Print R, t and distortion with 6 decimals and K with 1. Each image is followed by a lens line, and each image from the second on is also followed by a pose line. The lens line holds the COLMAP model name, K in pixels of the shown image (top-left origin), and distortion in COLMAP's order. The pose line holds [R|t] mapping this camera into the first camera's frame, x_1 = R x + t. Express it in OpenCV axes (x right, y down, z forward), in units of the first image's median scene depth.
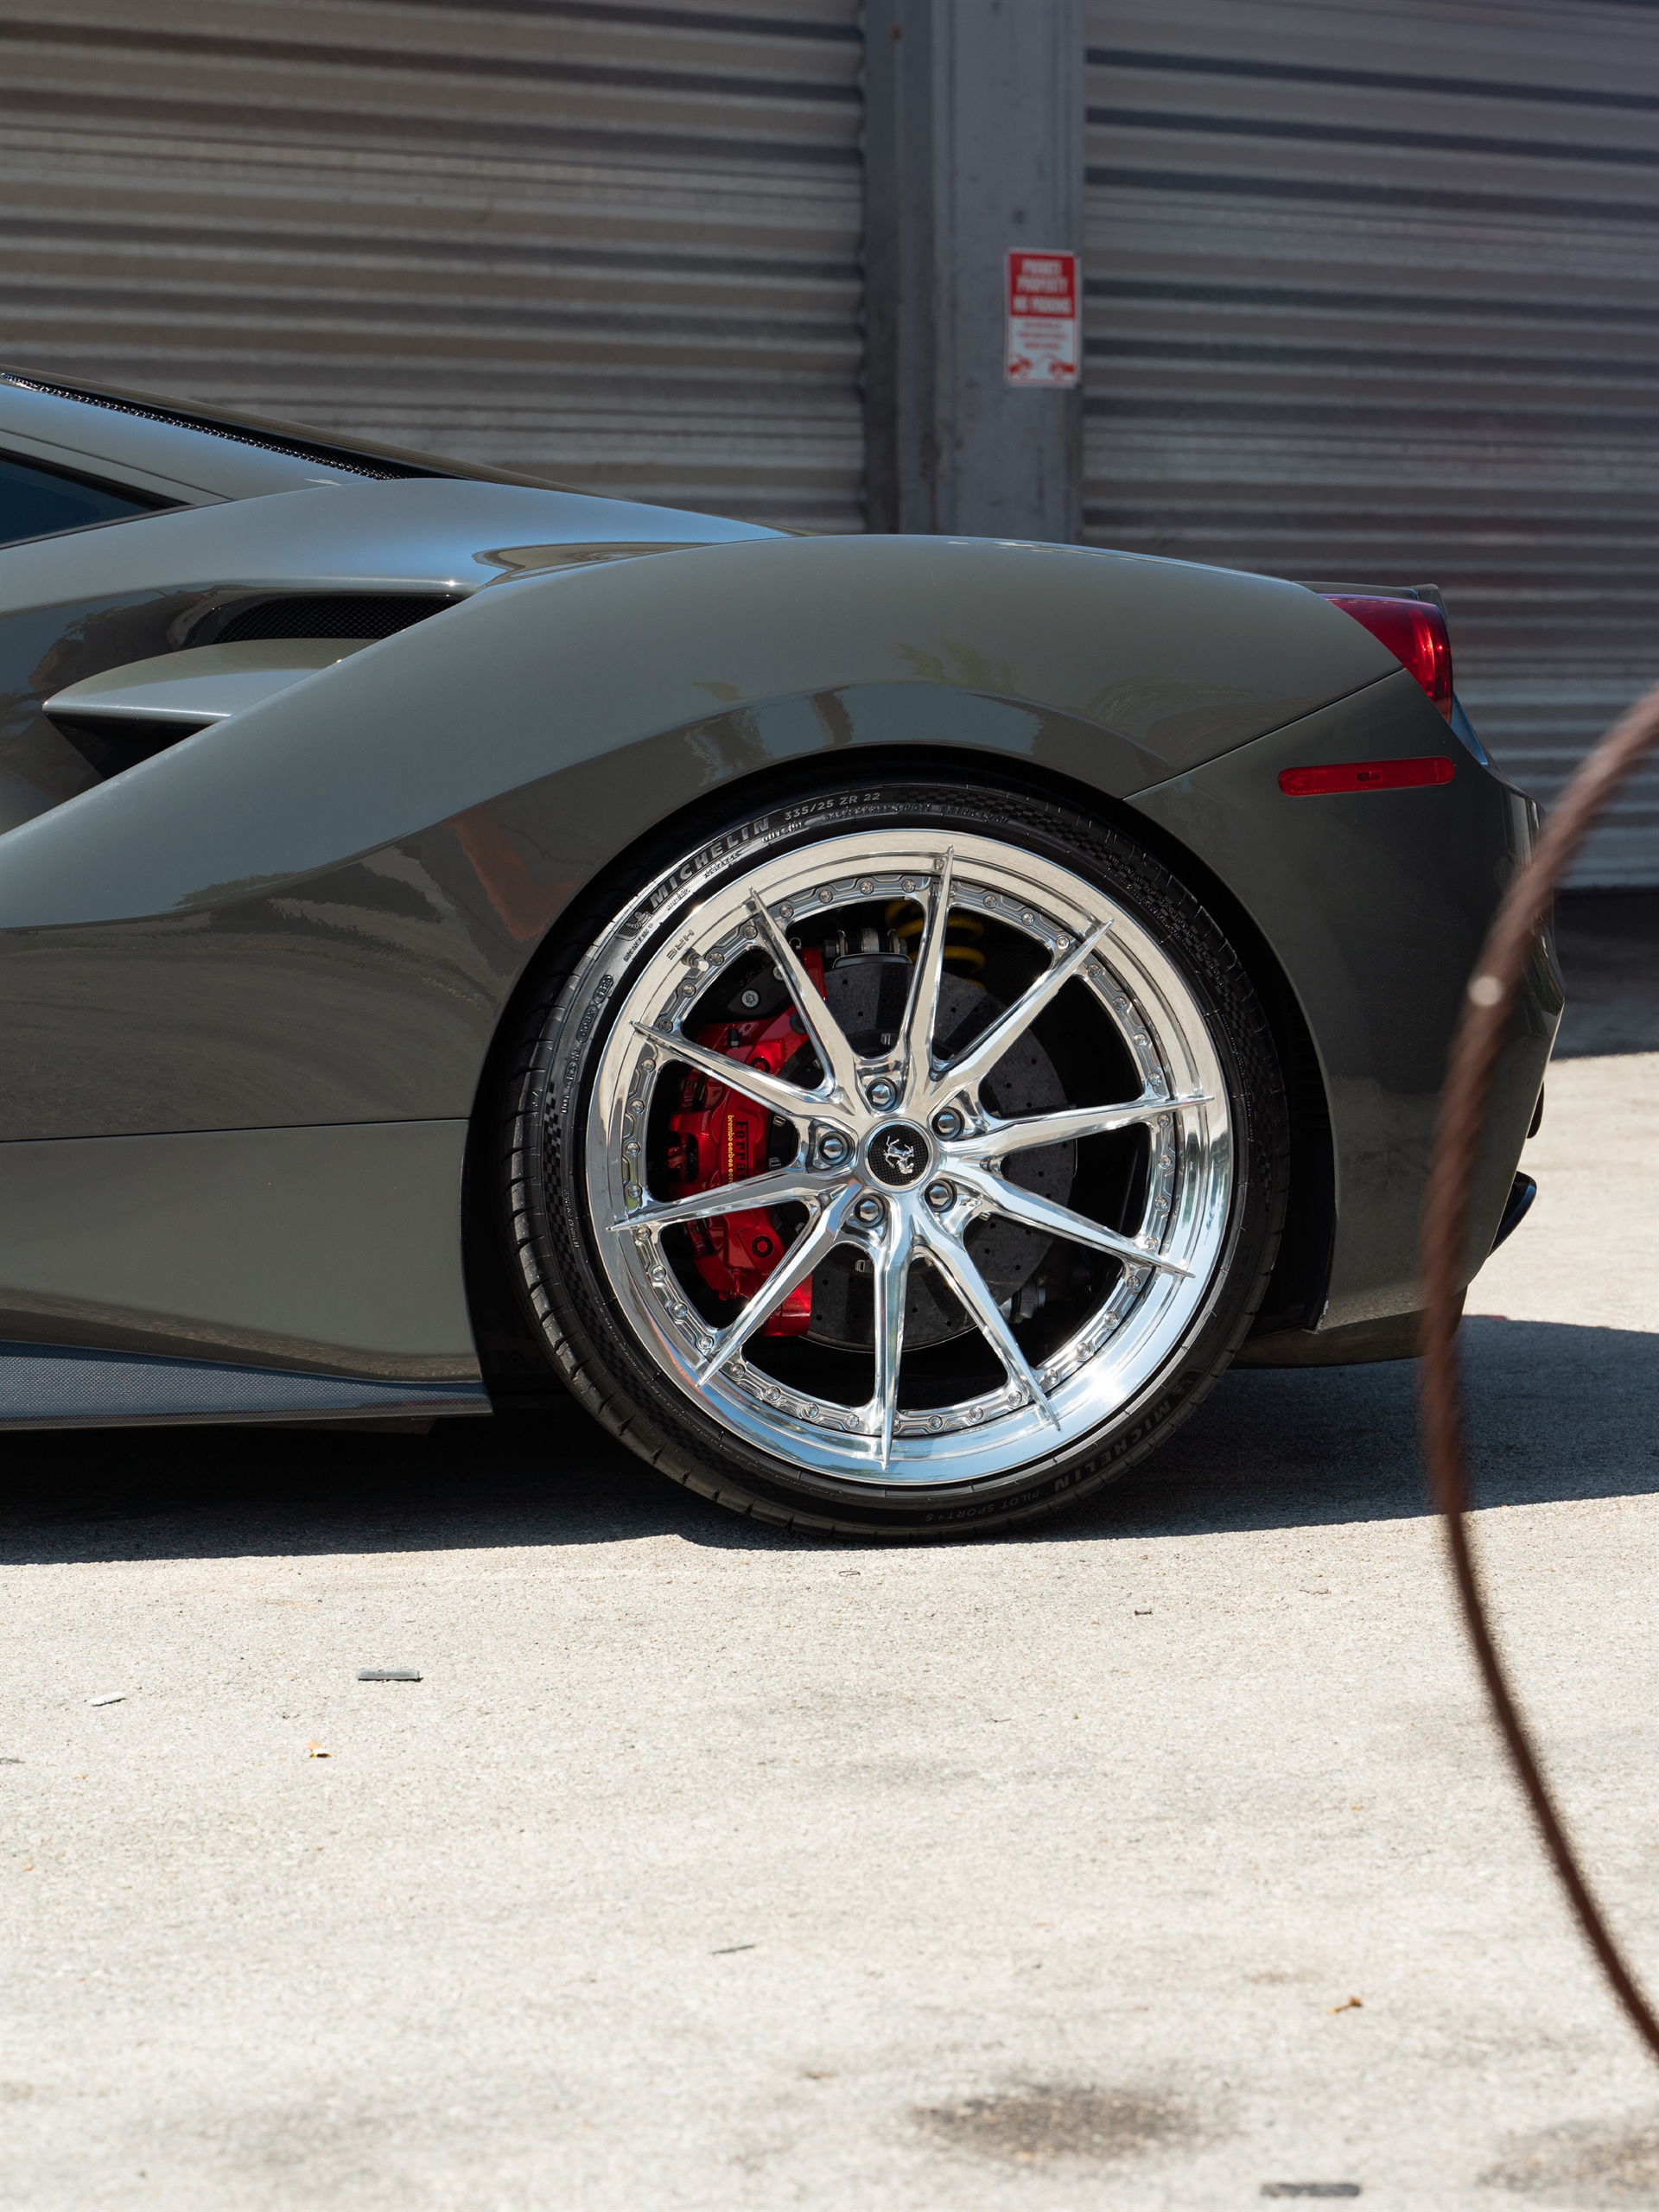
lens RADIAL K [[5882.0, 0, 981.3], [0, 5882.0, 1104.9], [0, 0, 1]] dist [-0.026746, 0.393313]
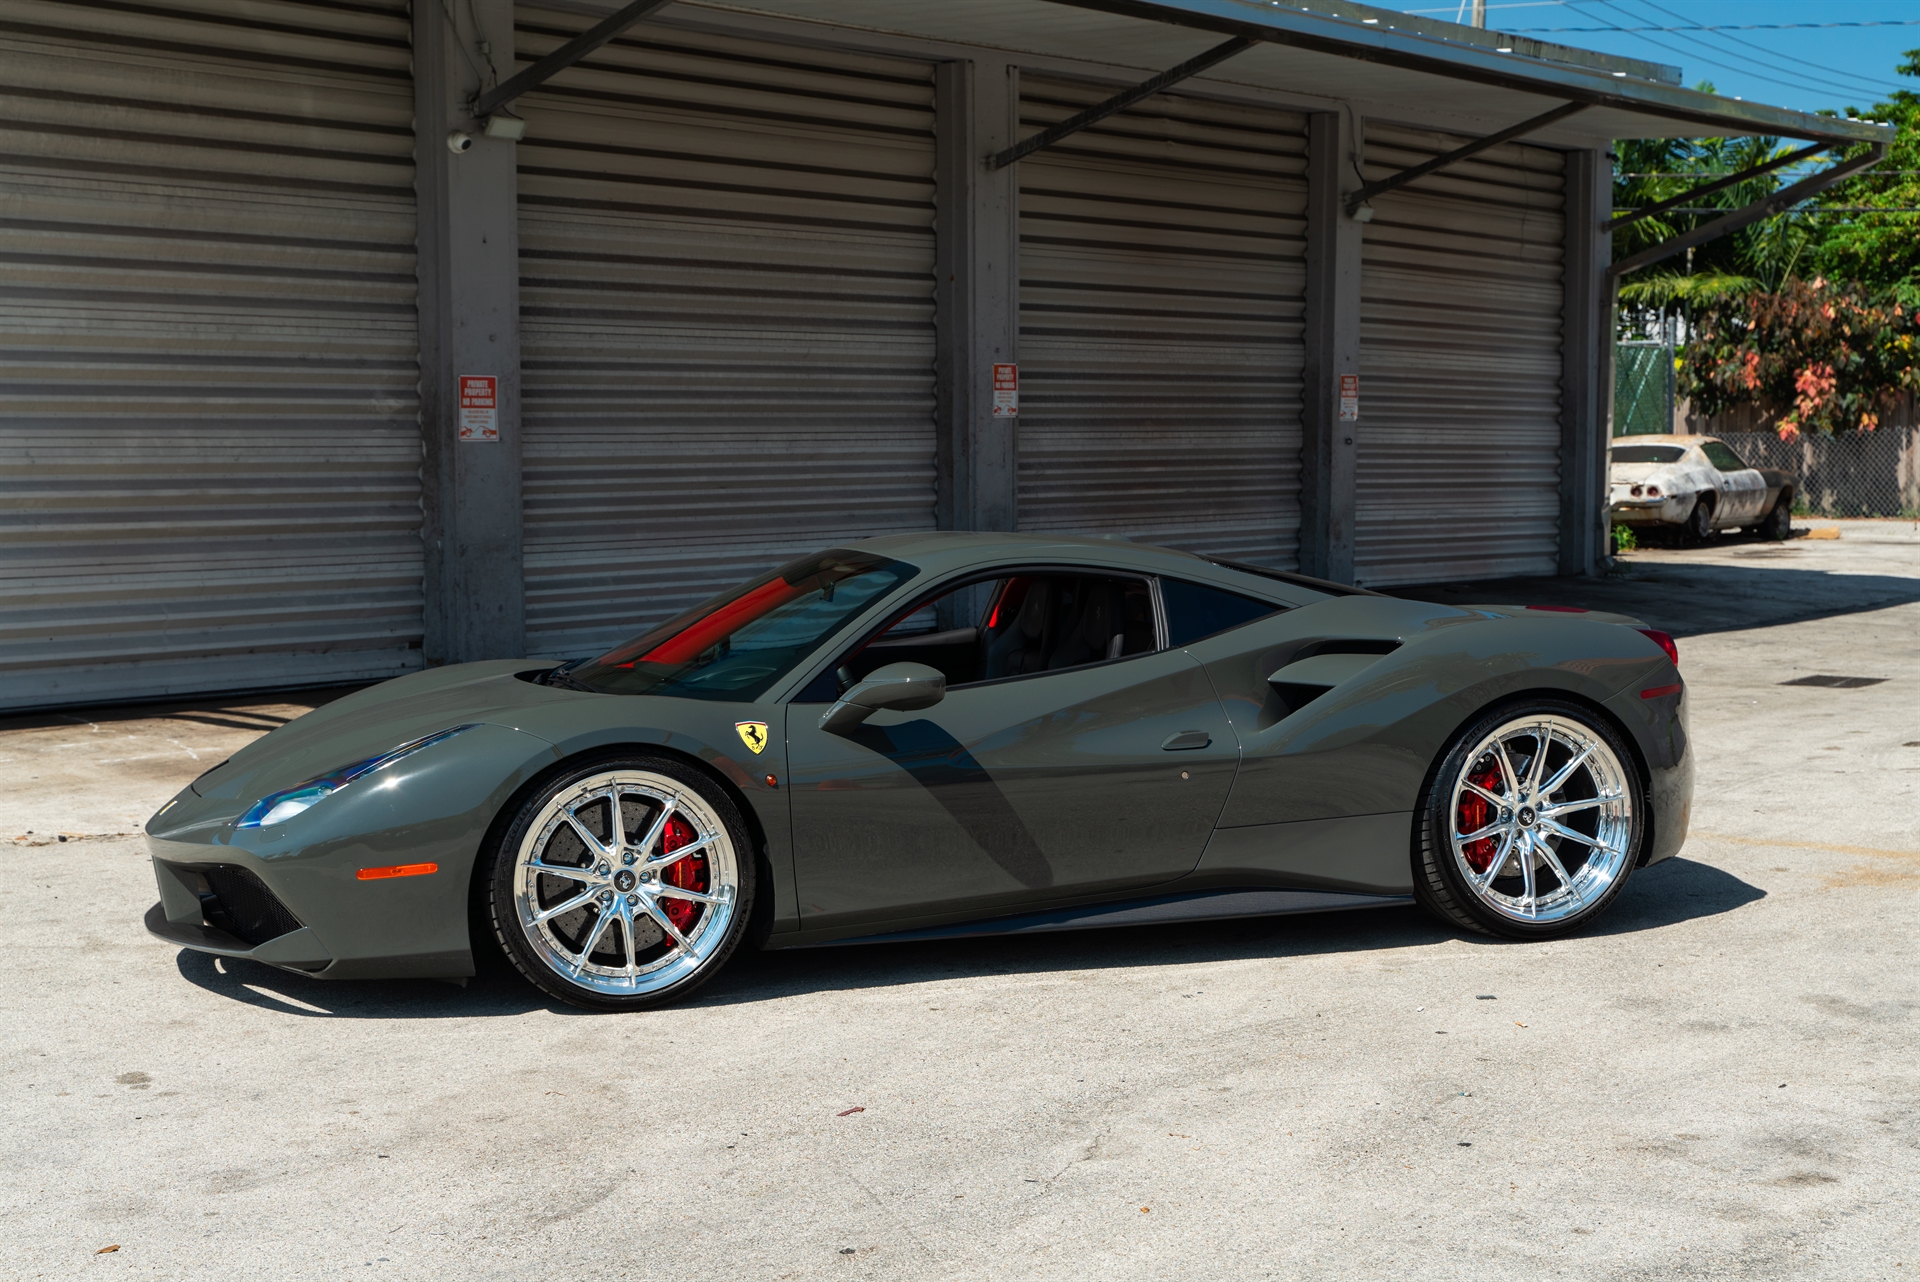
lens RADIAL K [[2695.0, 0, 960.0], [0, 2695.0, 641.0], [0, 0, 1]] dist [0.010211, -0.004831]
pose [[0.987233, -0.014070, 0.158660, -0.198972], [0.013134, 0.999890, 0.006950, -0.036480], [-0.158740, -0.004777, 0.987309, -0.136147]]
